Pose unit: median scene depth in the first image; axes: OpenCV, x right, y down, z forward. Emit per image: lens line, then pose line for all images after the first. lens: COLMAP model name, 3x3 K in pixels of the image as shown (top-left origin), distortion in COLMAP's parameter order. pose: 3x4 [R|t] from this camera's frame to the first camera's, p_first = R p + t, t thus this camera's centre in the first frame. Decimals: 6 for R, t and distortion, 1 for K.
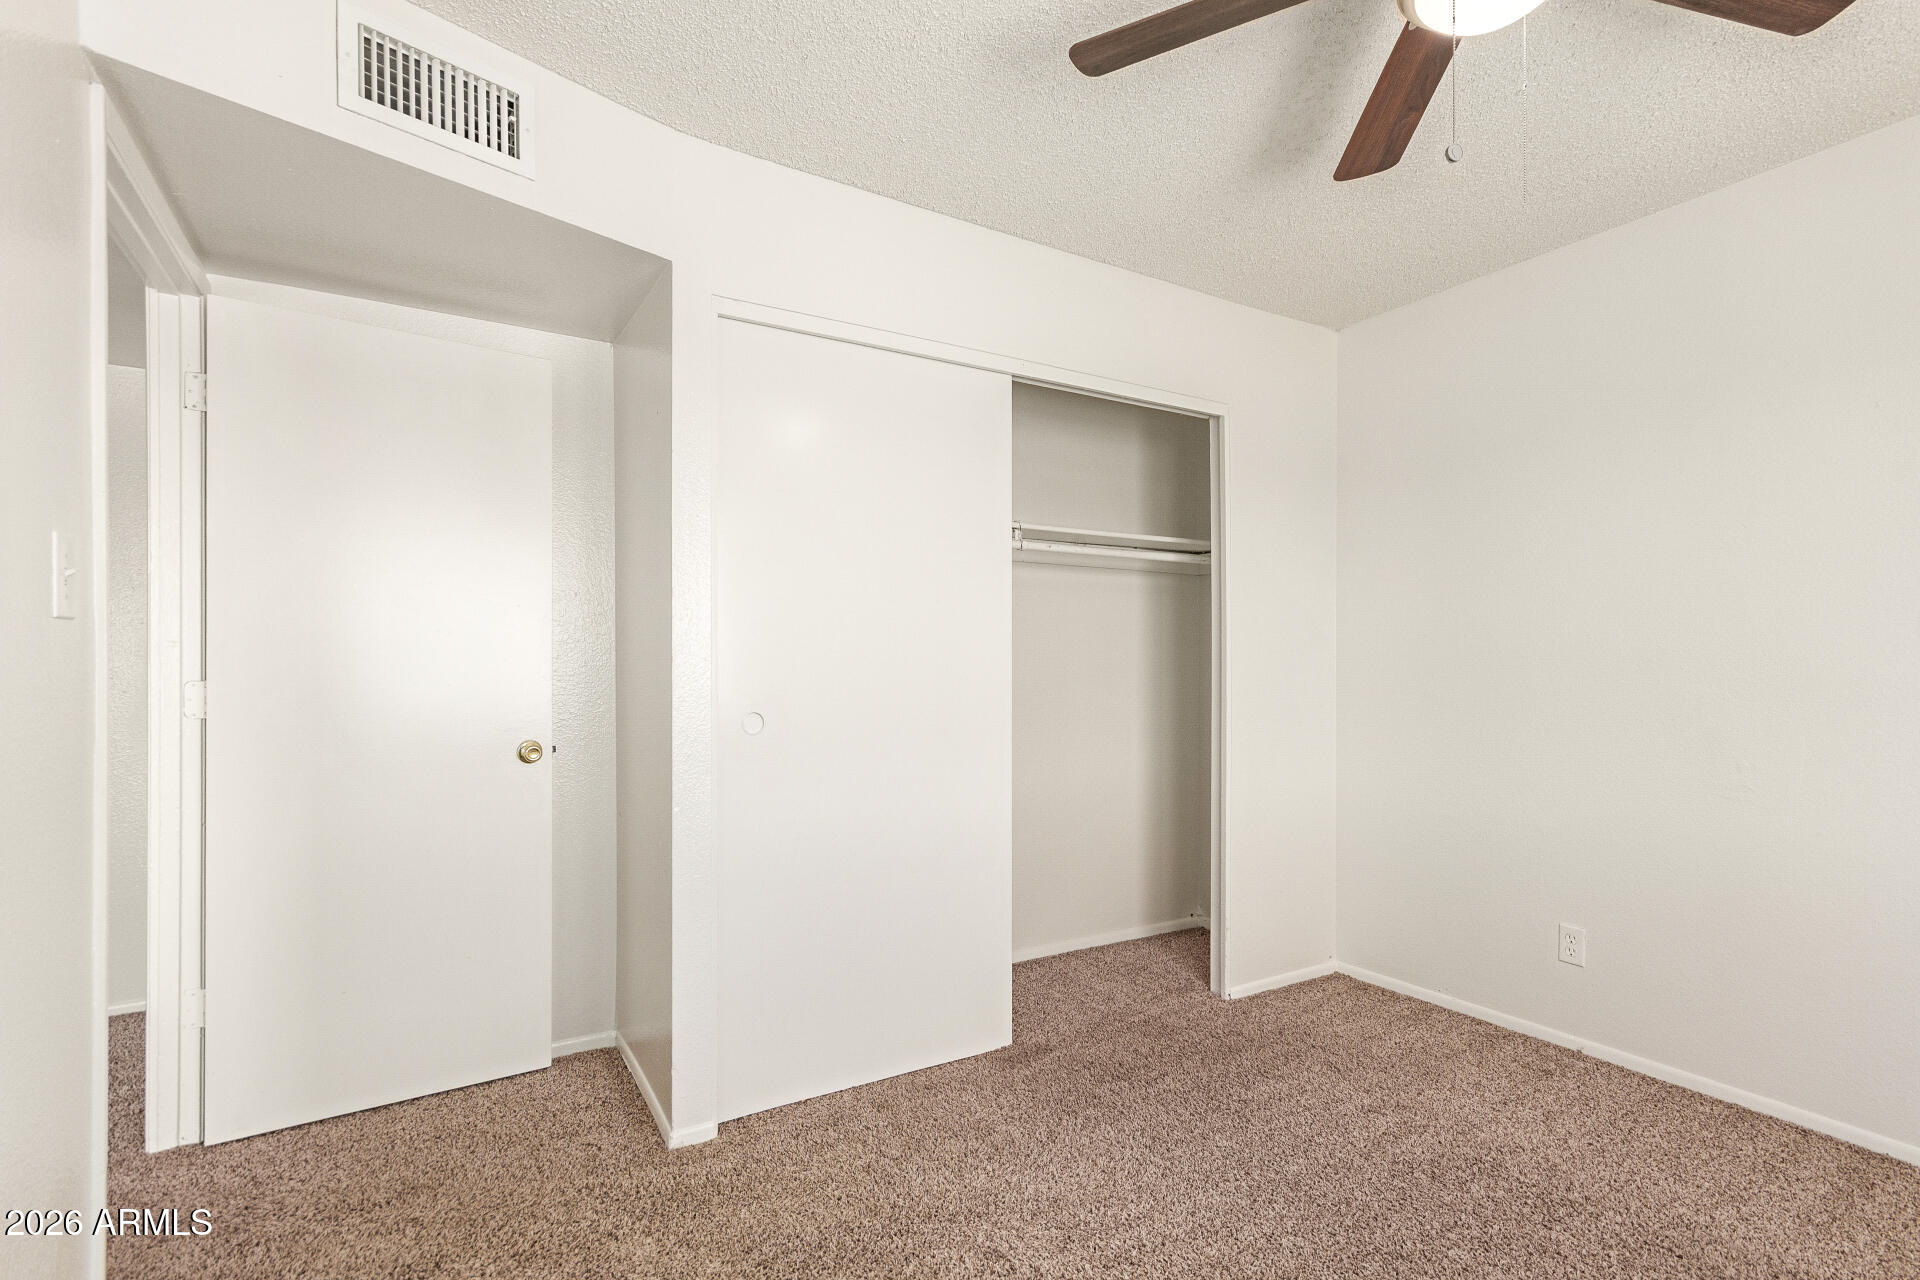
lens RADIAL K [[891.1, 0, 956.0], [0, 891.1, 668.6], [0, 0, 1]] dist [0.000946, 0.000324]
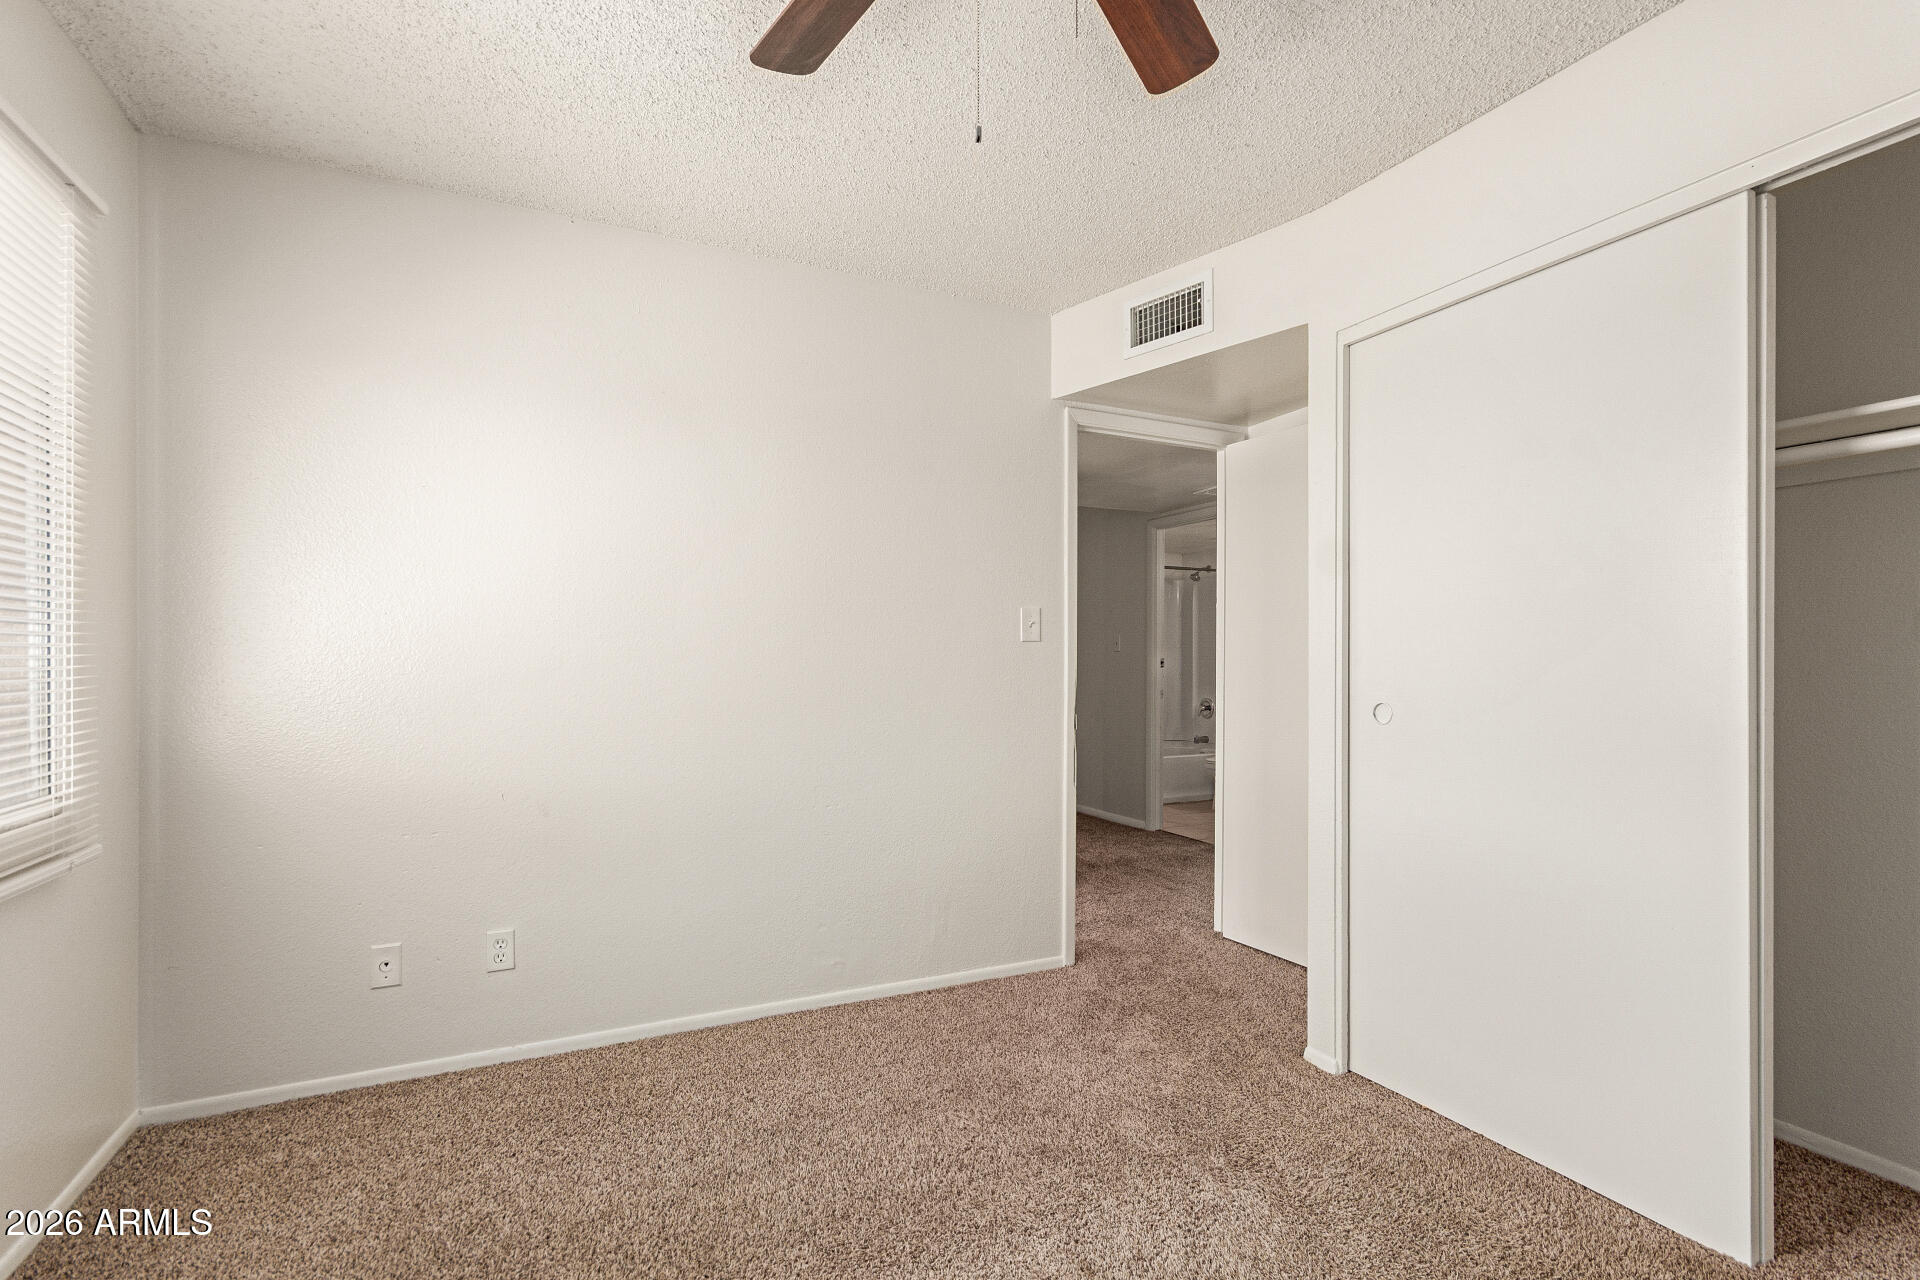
lens RADIAL K [[891.1, 0, 956.0], [0, 891.1, 668.6], [0, 0, 1]] dist [0.000946, 0.000324]
pose [[-0.092475, 0.009304, -0.995672, 0.891745], [0.005848, 0.999944, 0.008801, -0.006714], [0.995698, -0.005009, -0.092524, 0.614876]]
